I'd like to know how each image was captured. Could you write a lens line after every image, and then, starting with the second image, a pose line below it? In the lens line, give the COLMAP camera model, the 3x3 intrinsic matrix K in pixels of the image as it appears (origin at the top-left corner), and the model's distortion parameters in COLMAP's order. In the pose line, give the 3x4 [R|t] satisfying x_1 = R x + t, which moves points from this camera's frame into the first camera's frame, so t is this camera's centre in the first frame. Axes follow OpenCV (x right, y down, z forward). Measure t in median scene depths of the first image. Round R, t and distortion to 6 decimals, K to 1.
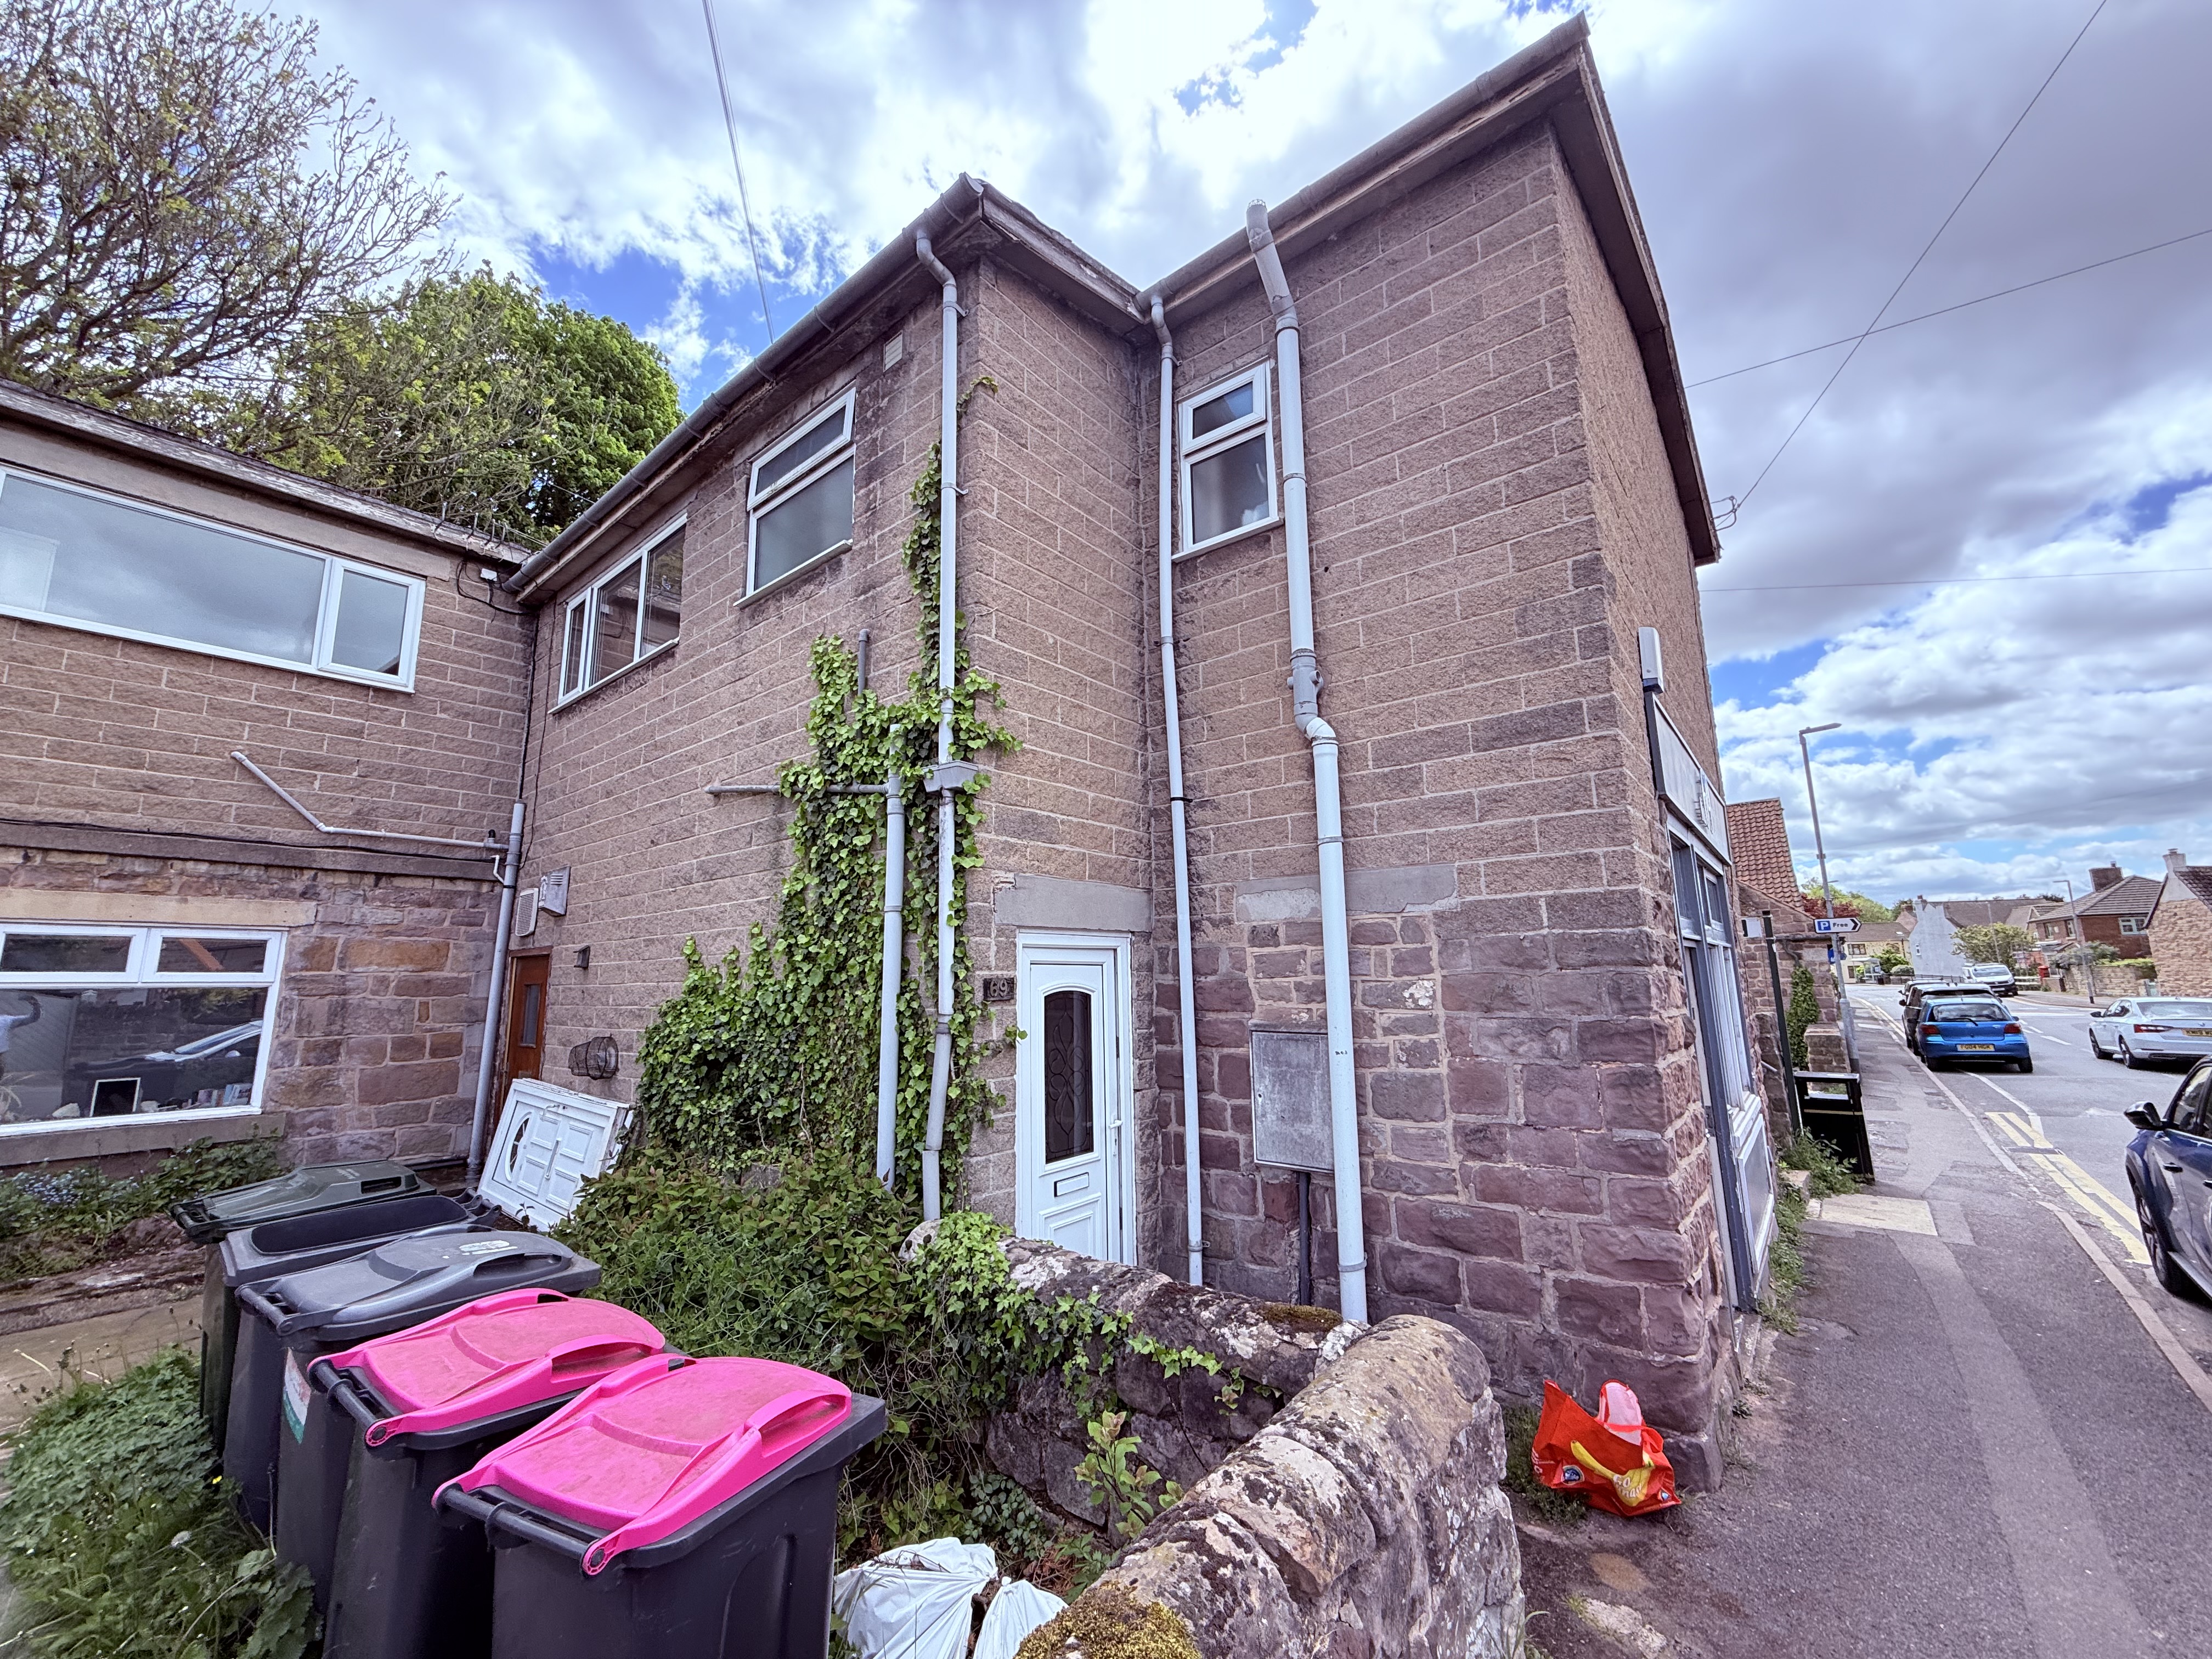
lens RADIAL K [[878.7, 0, 1103.1], [0, 878.7, 825.7], [0, 0, 1]] dist [-0.000561, -0.000307]
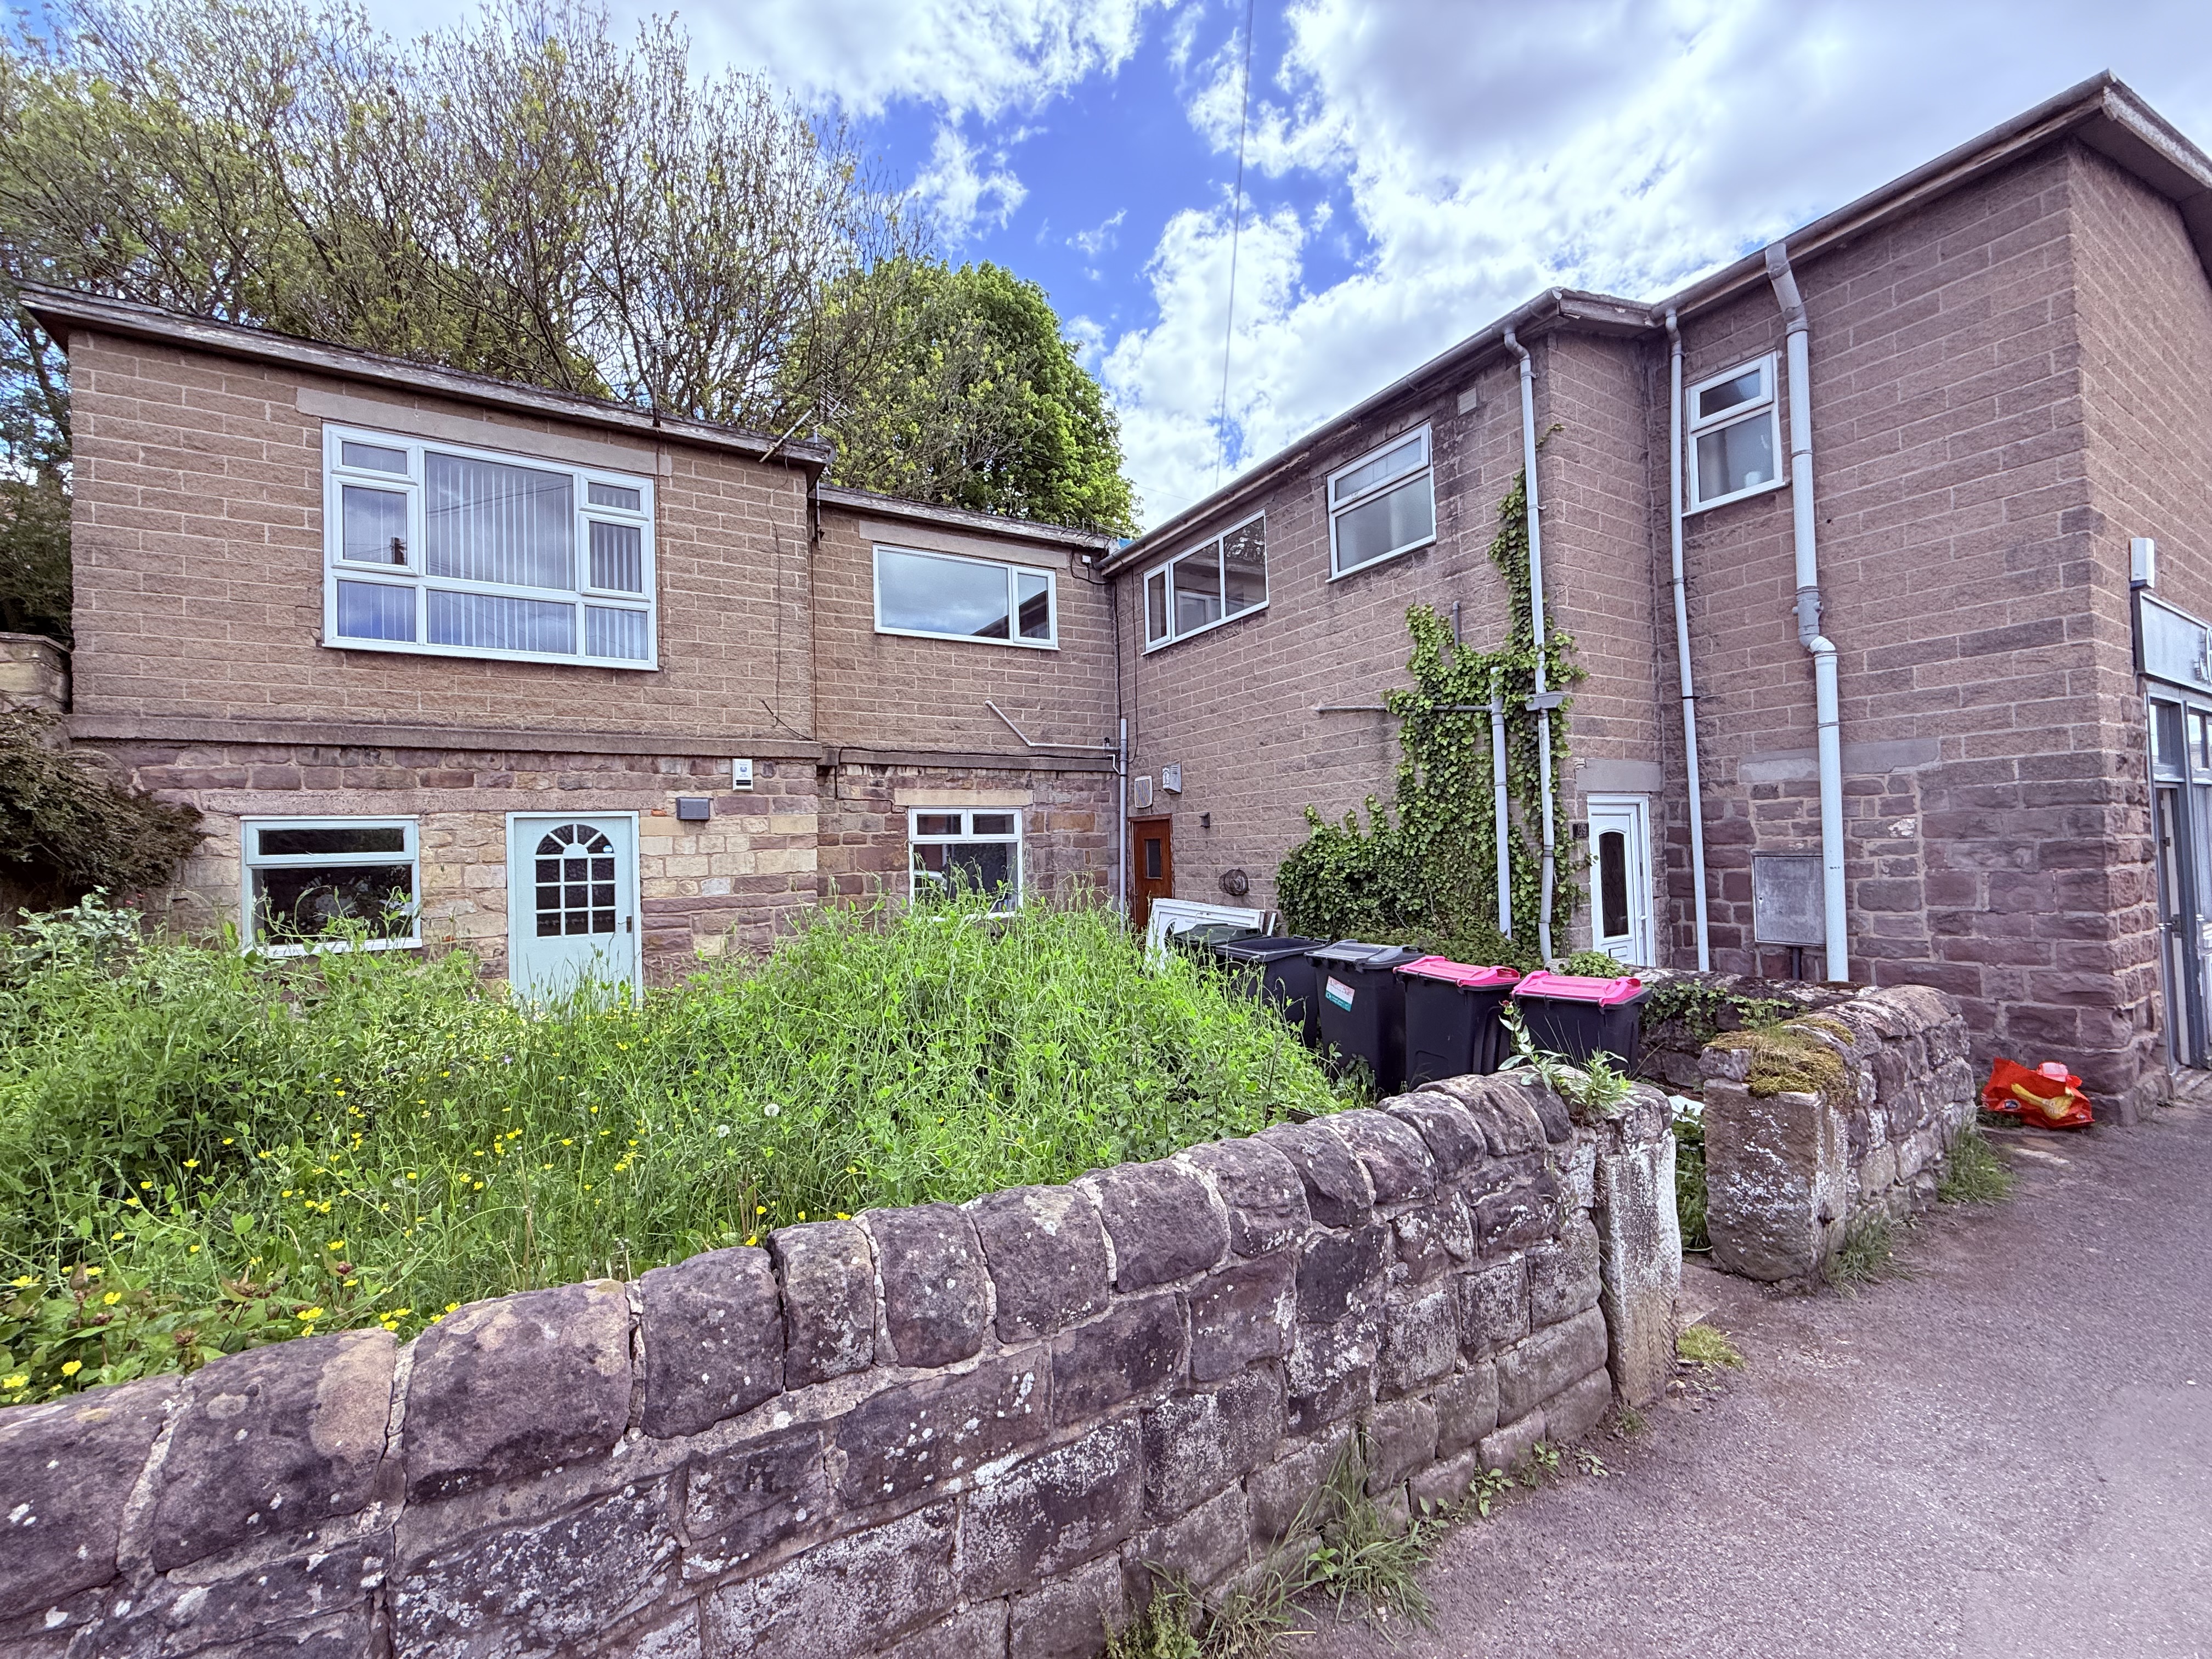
lens RADIAL K [[878.7, 0, 1105.2], [0, 878.7, 827.1], [0, 0, 1]] dist [-0.000561, -0.000307]
pose [[0.940238, -0.021781, -0.339820, -0.330478], [0.075270, 0.986560, 0.145027, -0.102530], [0.332094, -0.161938, 0.929241, -0.675069]]
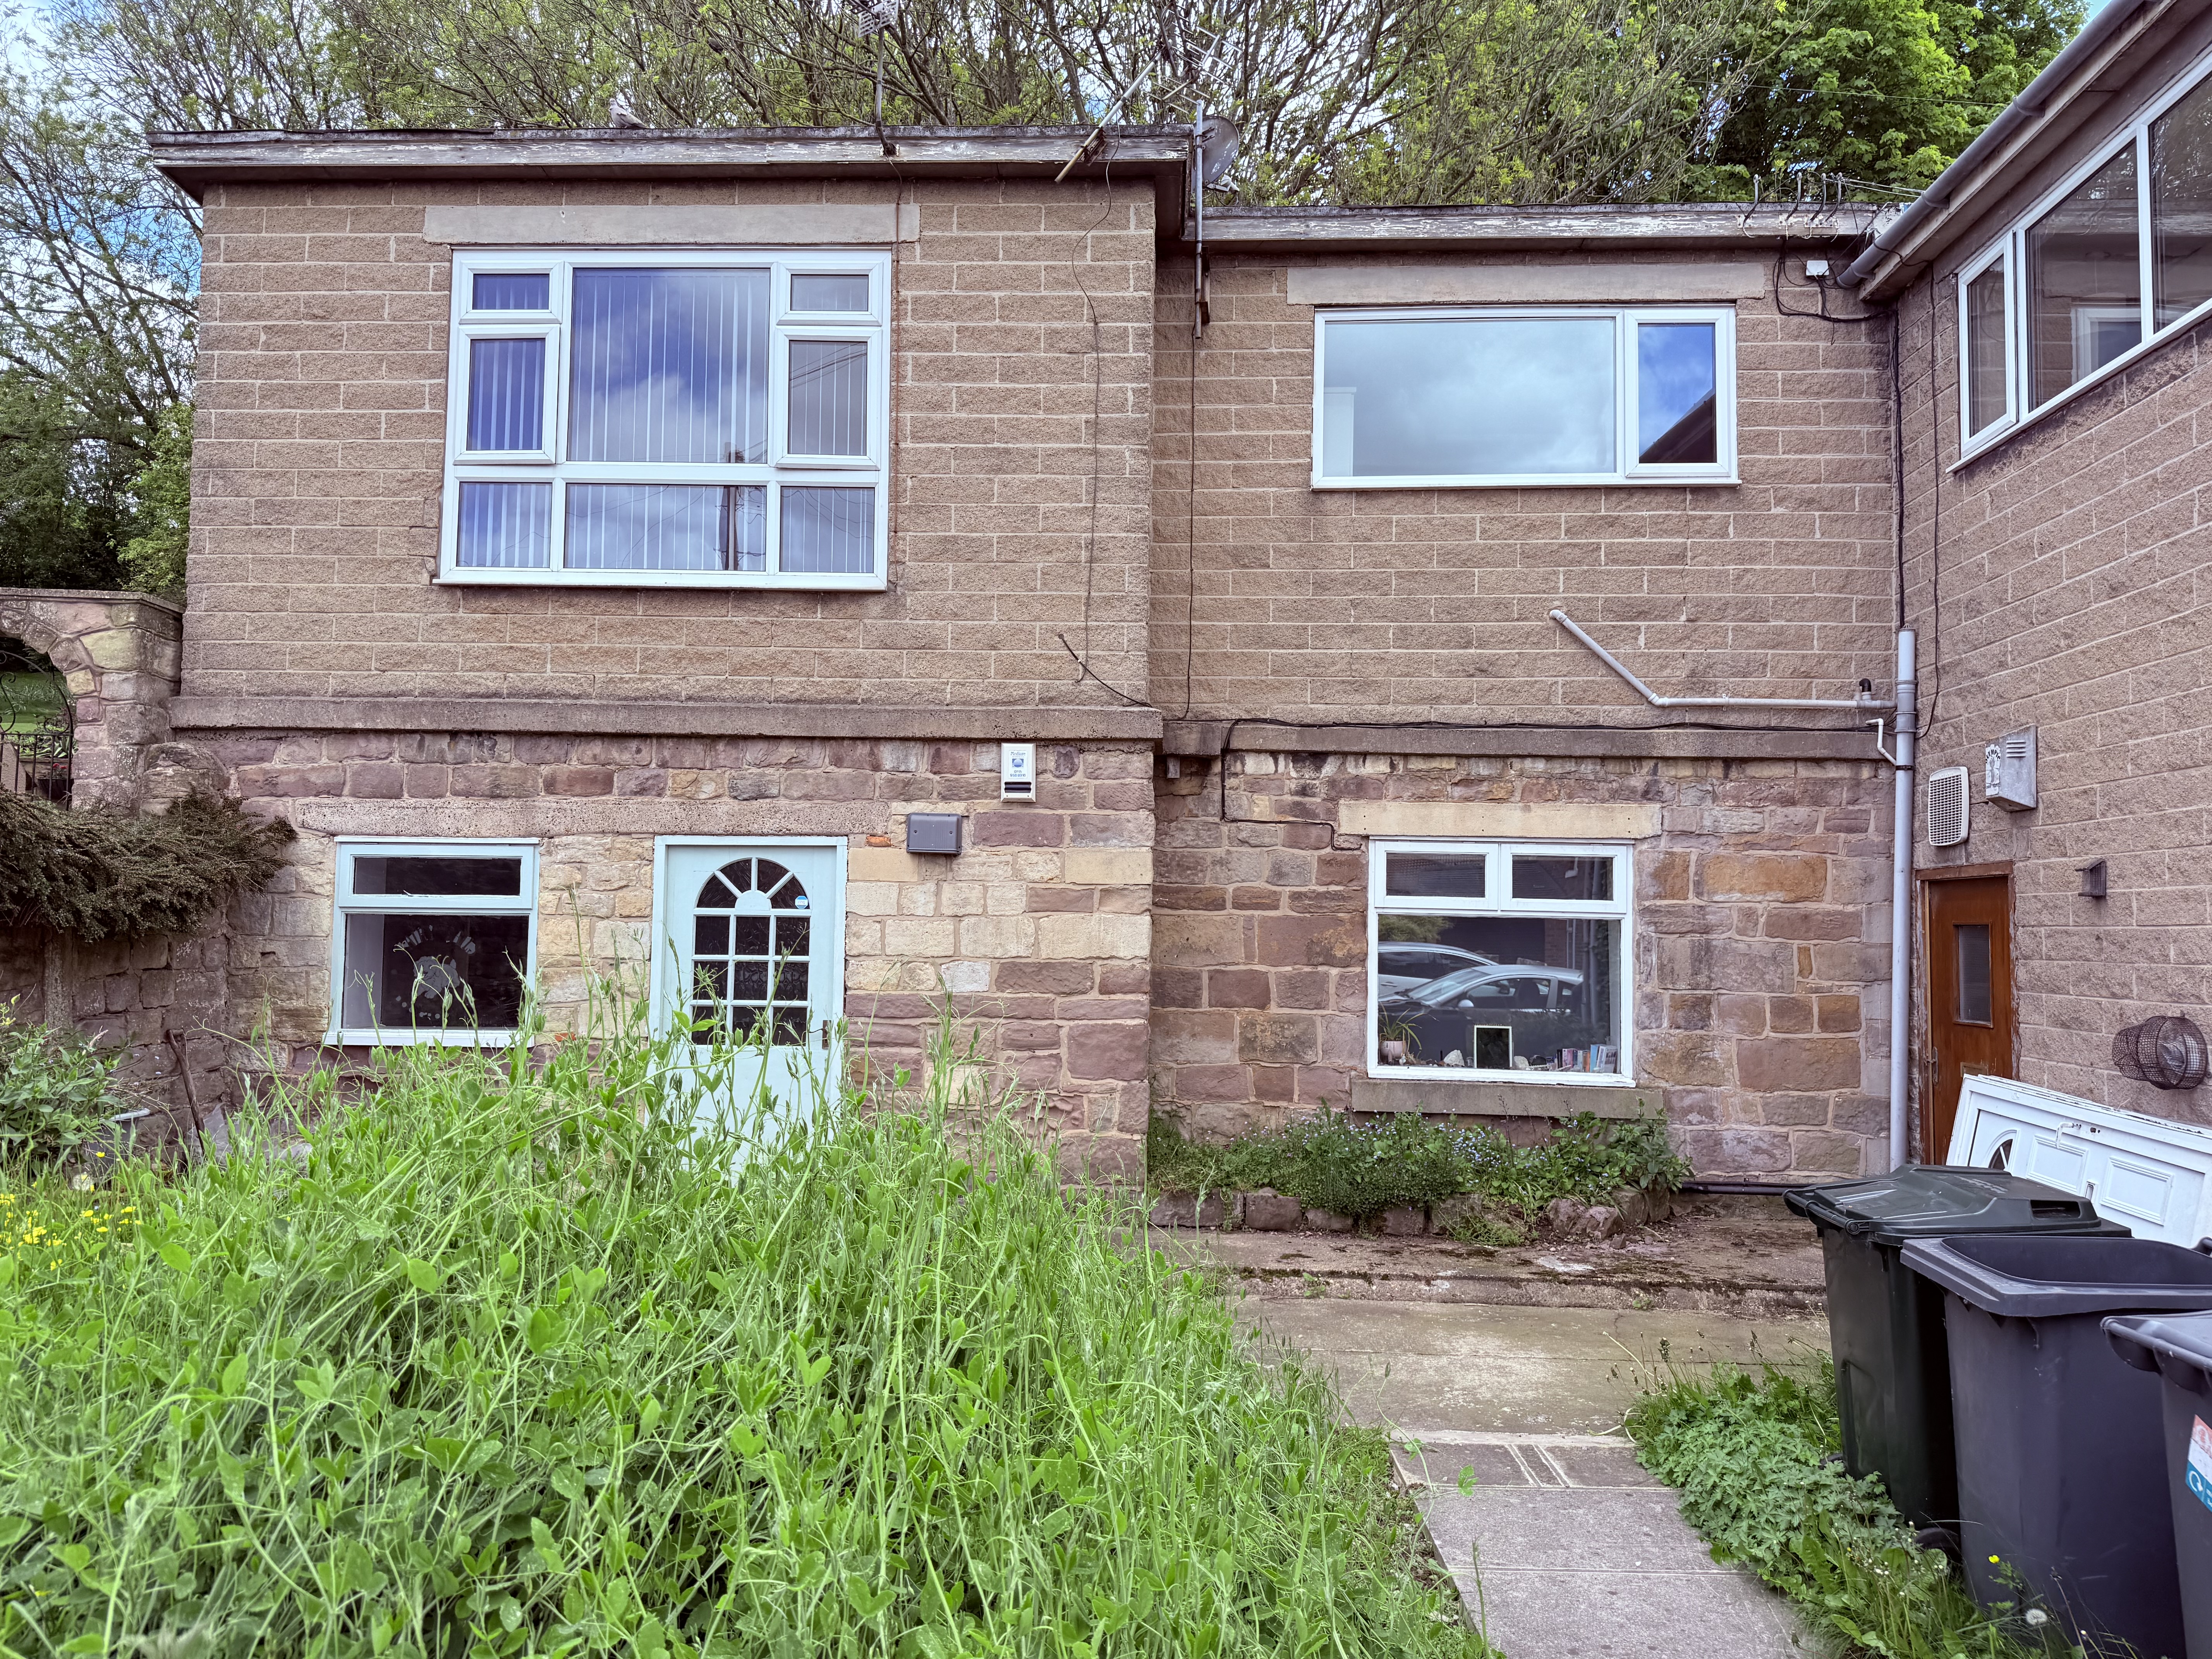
lens RADIAL K [[1556.4, 0, 1100.4], [0, 1556.4, 843.2], [0, 0, 1]] dist [0.038200, -0.047864]
pose [[0.596514, -0.021118, -0.802325, -0.213678], [0.116866, 0.991285, 0.060797, -0.018422], [0.794049, -0.130031, 0.593783, -0.182547]]
